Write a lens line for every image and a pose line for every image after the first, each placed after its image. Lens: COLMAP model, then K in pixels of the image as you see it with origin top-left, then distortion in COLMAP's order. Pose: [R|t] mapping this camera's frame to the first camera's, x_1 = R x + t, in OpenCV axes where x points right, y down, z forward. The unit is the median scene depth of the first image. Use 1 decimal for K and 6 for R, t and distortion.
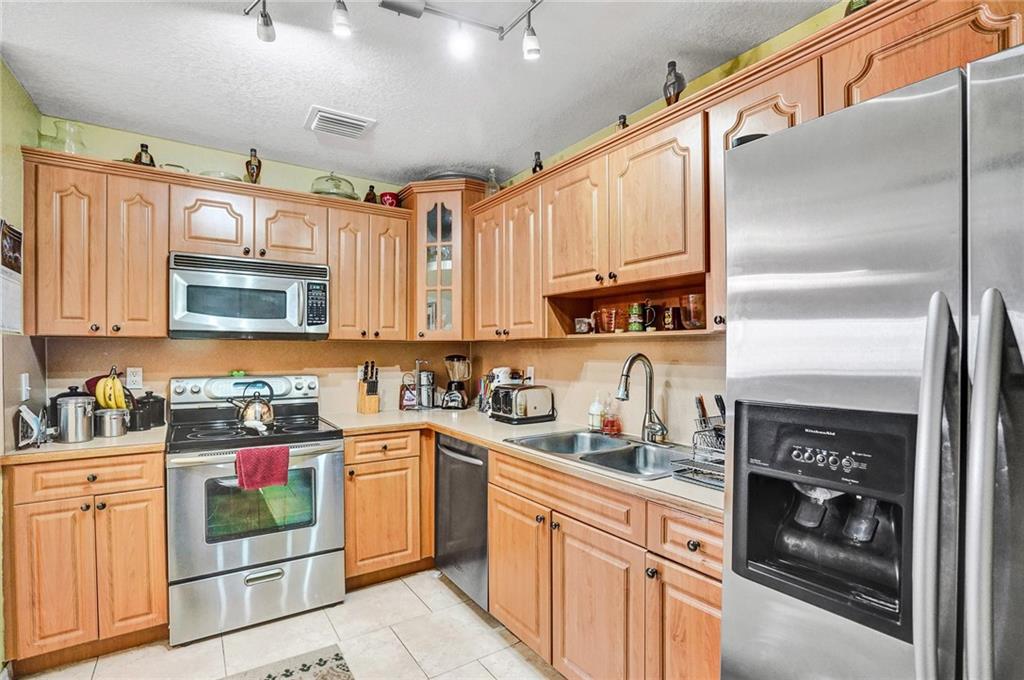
lens RADIAL K [[501.9, 0, 509.8], [0, 501.9, 352.5], [0, 0, 1]] dist [-0.001276, 0.000158]
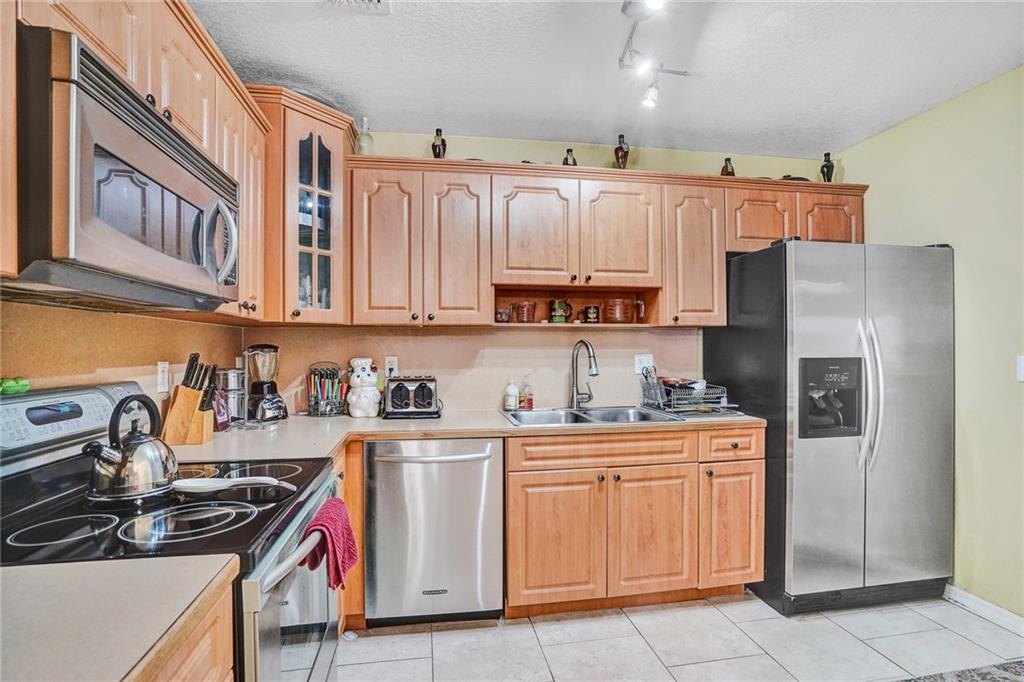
lens RADIAL K [[505.0, 0, 512.0], [0, 505.0, 341.0], [0, 0, 1]] dist [-0.020137, 0.000916]
pose [[0.390944, 0.008226, 0.920378, -1.000217], [0.007507, 0.999898, -0.012126, 0.019225], [-0.920384, 0.011650, 0.390842, 0.651775]]
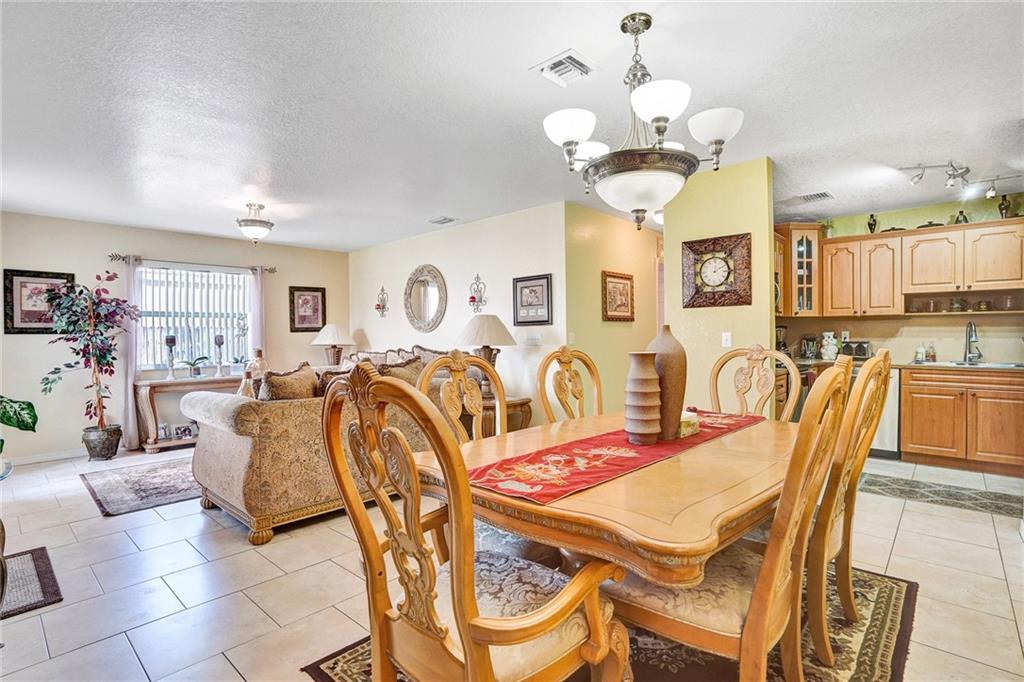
lens RADIAL K [[505.0, 0, 512.0], [0, 505.0, 341.0], [0, 0, 1]] dist [-0.020137, 0.000916]
pose [[0.966147, -0.008996, 0.257834, -2.233900], [0.006026, 0.999906, 0.012306, 0.047614], [-0.257920, -0.010336, 0.966111, -0.584441]]
